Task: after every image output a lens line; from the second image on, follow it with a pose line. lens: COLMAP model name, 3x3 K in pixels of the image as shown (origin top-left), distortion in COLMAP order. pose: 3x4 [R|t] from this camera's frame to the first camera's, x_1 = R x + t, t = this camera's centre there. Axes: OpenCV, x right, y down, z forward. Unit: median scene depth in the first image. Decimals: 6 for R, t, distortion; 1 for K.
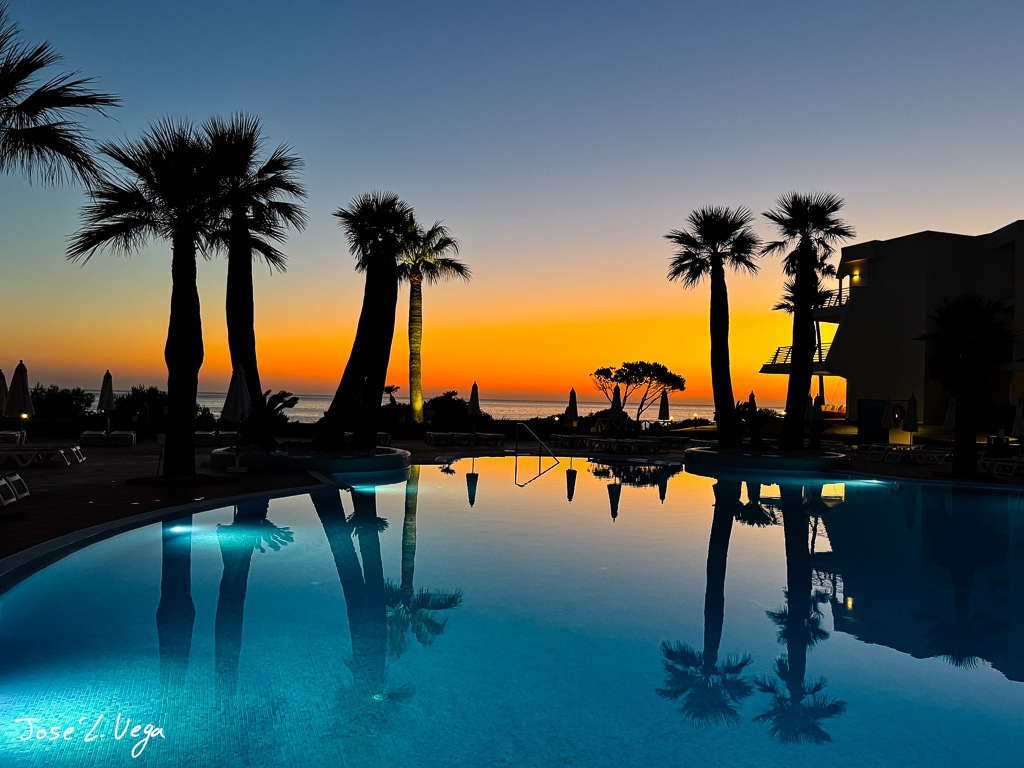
lens RADIAL K [[844.8, 0, 512.0], [0, 844.8, 384.0], [0, 0, 1]] dist [-0.002040, -0.005964]
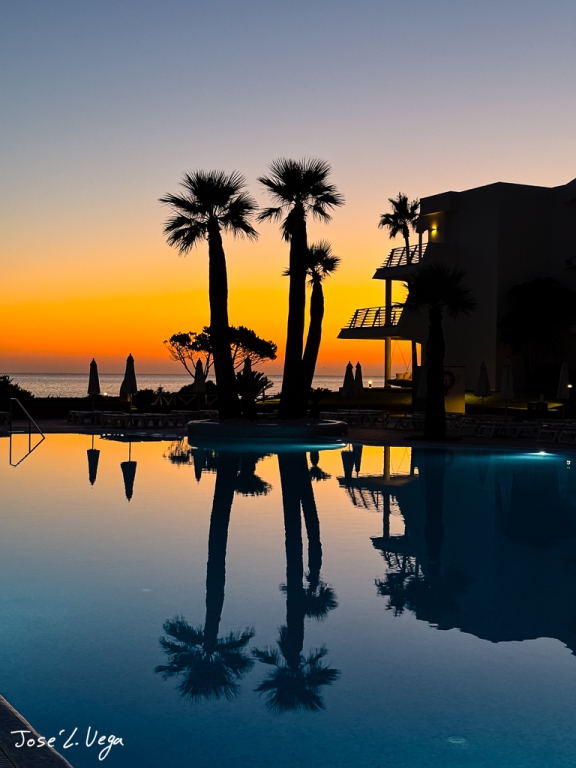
lens RADIAL K [[1061.1, 0, 288.0], [0, 1061.1, 384.0], [0, 0, 1]] dist [0.079539, 0.025075]
pose [[0.984683, -0.018979, 0.173316, 0.110693], [0.013708, 0.999408, 0.031561, -0.002336], [-0.173812, -0.028702, 0.984360, -0.221024]]
